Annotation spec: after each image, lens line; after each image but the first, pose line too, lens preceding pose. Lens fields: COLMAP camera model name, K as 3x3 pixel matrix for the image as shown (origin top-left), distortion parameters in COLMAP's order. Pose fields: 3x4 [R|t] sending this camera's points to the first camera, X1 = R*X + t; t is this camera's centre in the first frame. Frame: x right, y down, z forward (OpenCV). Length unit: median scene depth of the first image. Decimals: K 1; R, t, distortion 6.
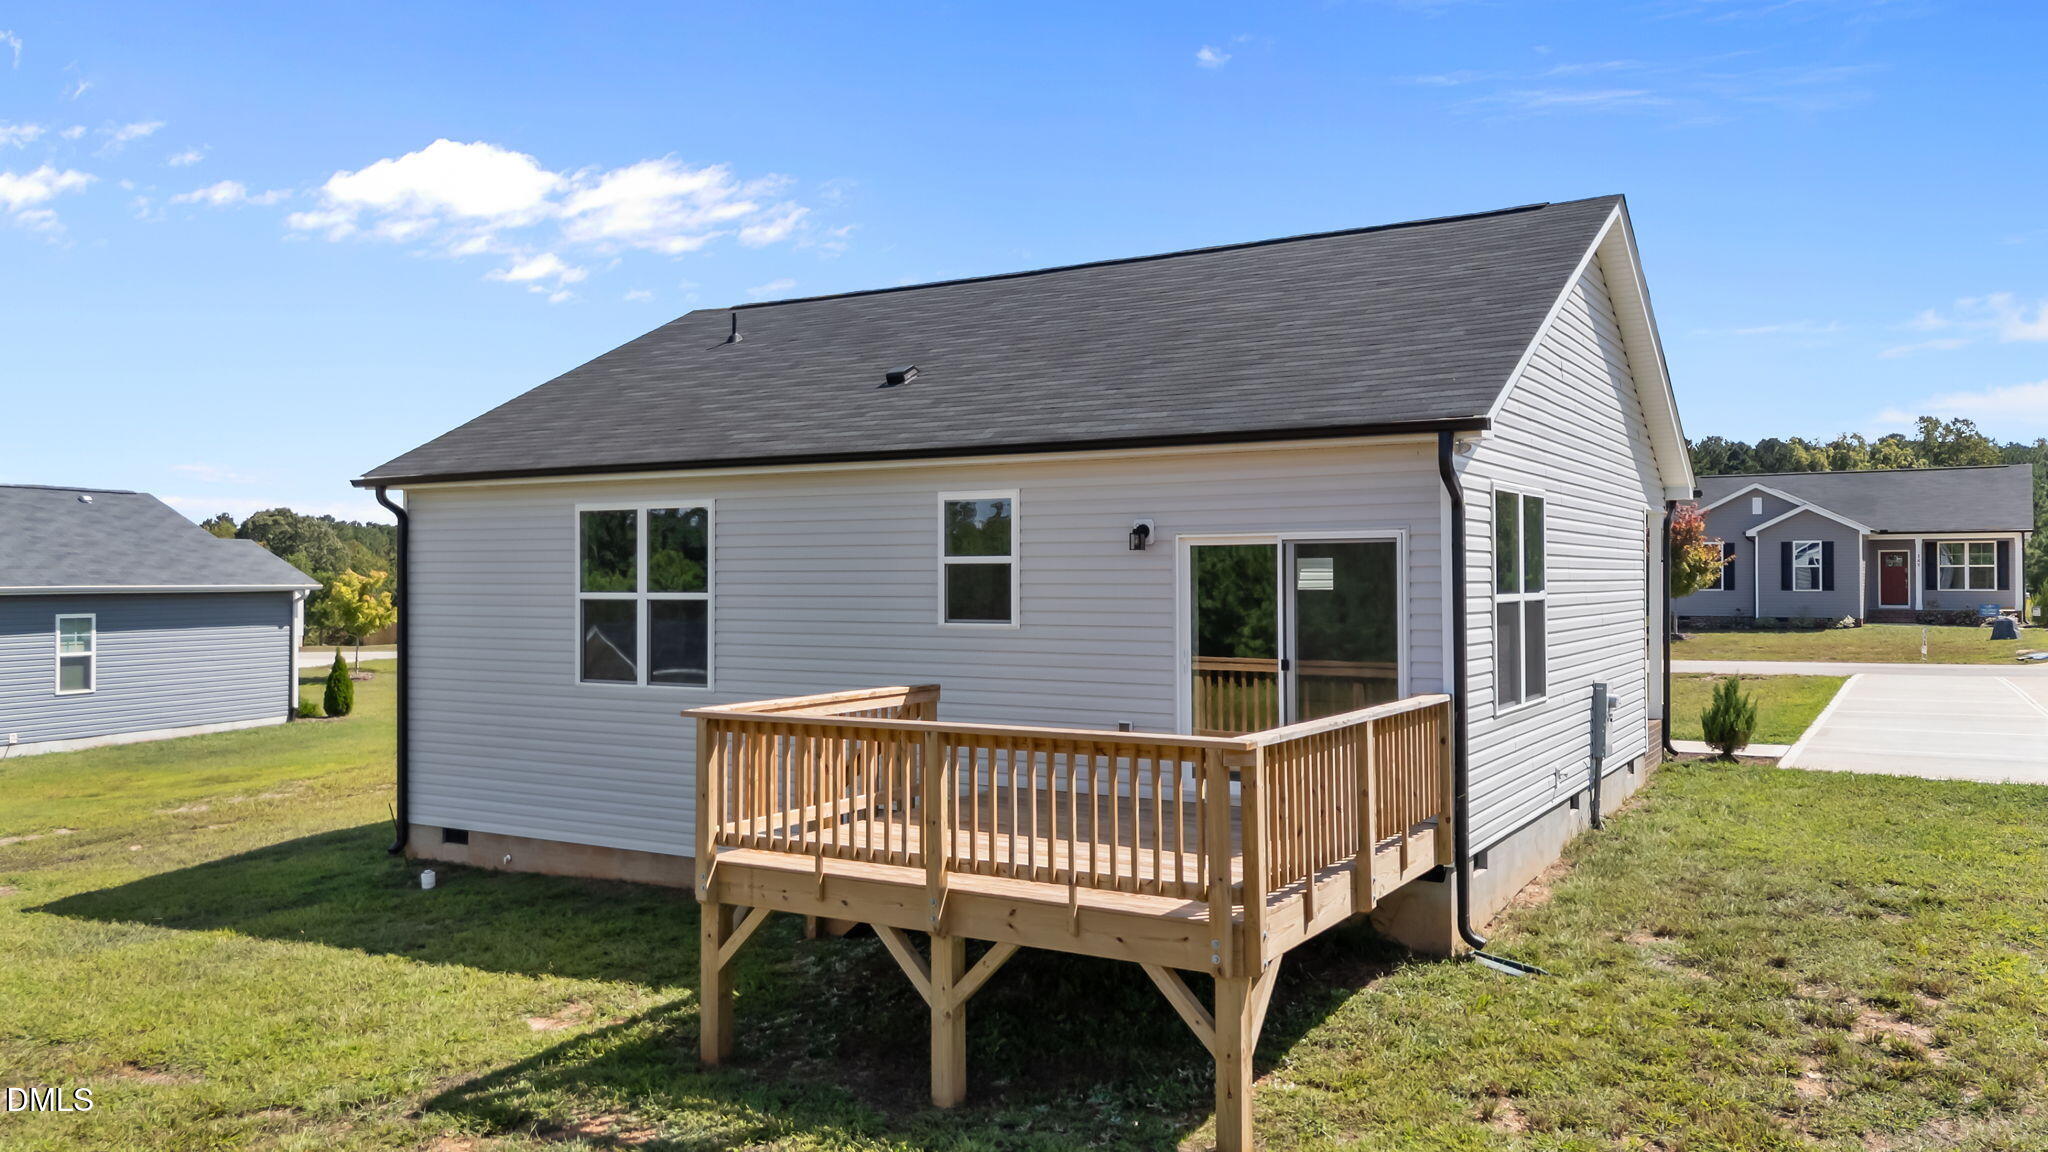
lens RADIAL K [[1505.2, 0, 1022.5], [0, 1505.2, 569.1], [0, 0, 1]] dist [0.067650, -0.058419]
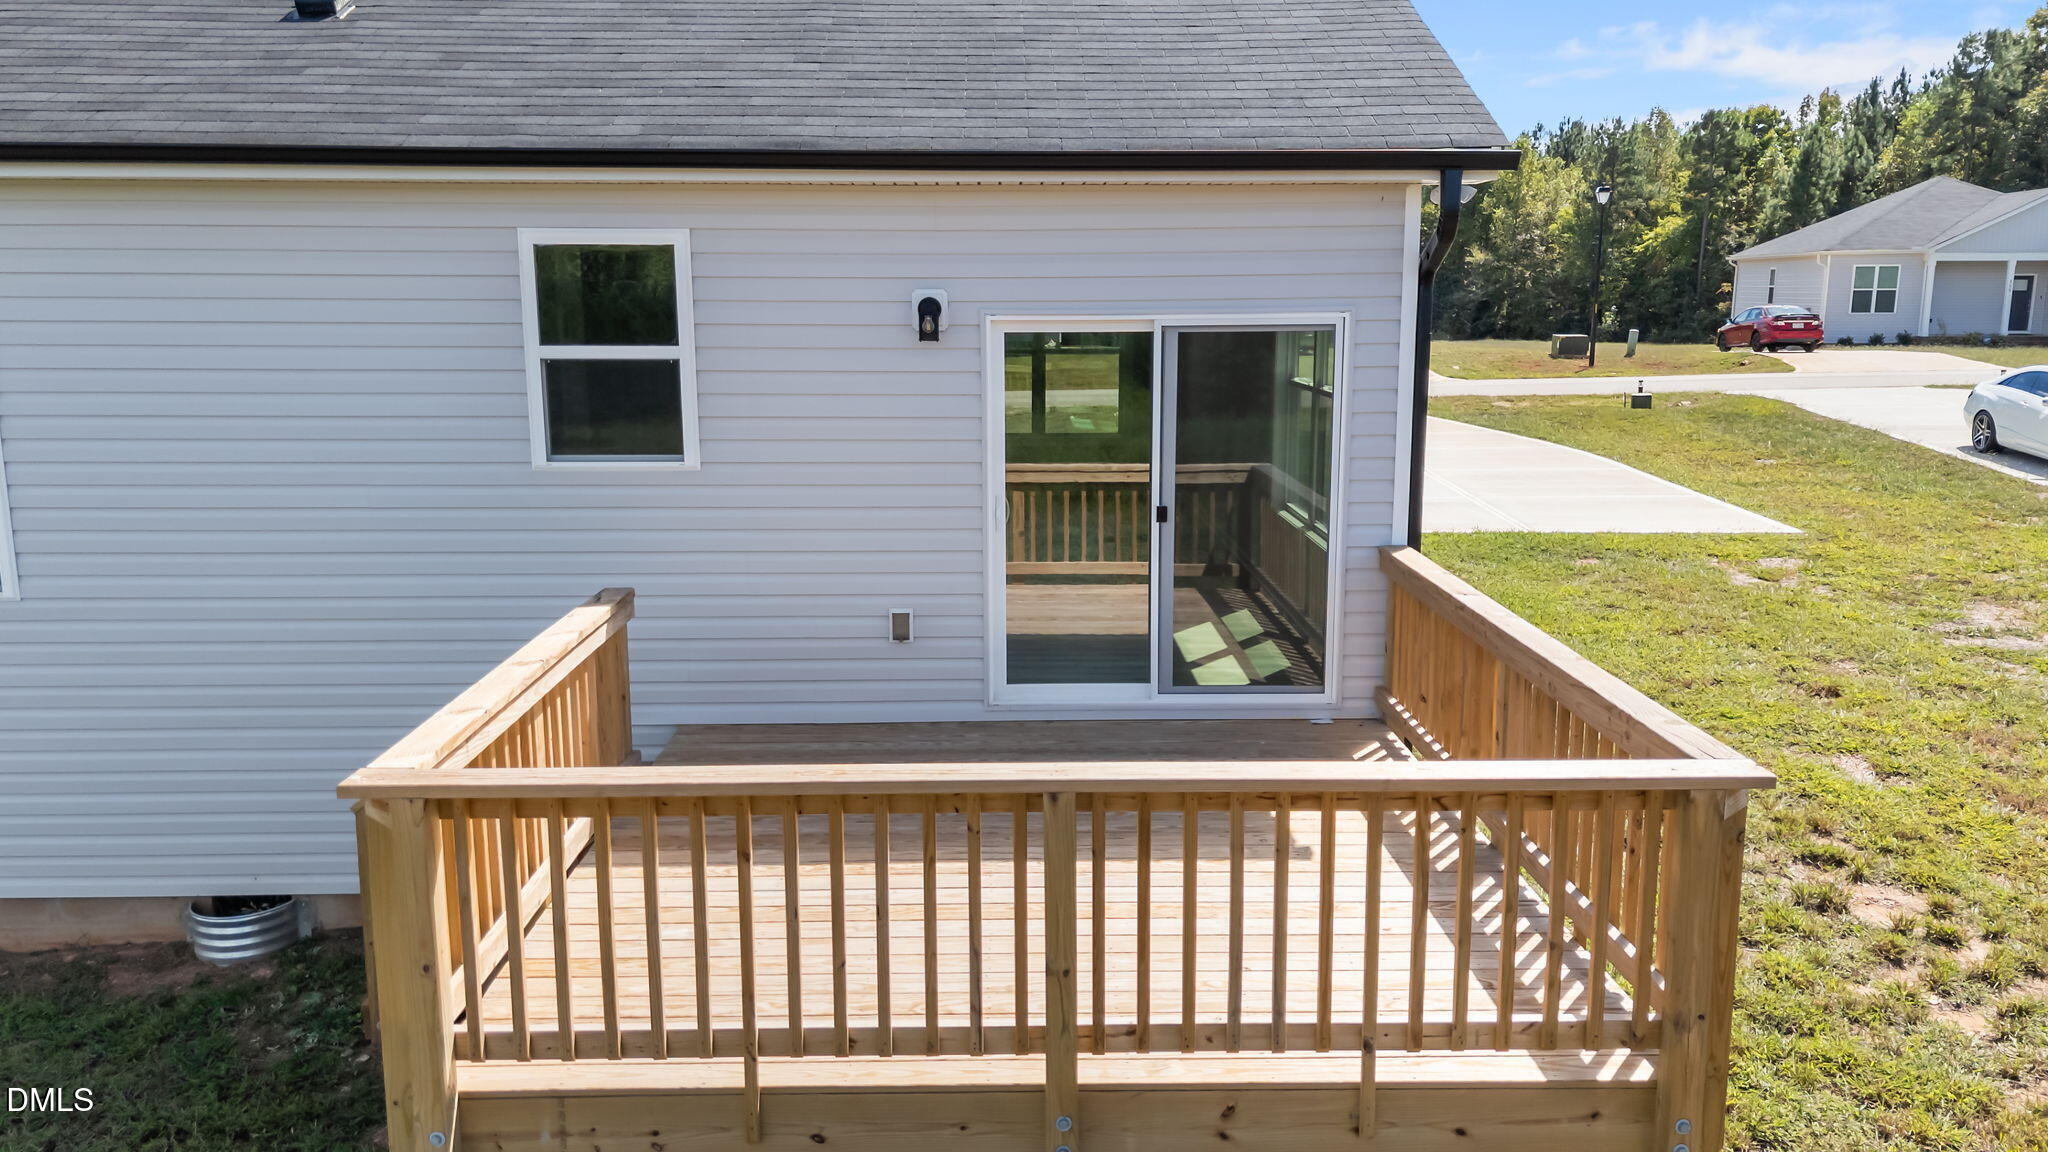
lens RADIAL K [[1505.2, 0, 1022.5], [0, 1505.2, 569.1], [0, 0, 1]] dist [0.067650, -0.058419]
pose [[0.845821, -0.096712, 0.524627, -0.207136], [-0.002949, 0.982567, 0.185884, -0.032580], [-0.533458, -0.158772, 0.830791, 0.409939]]
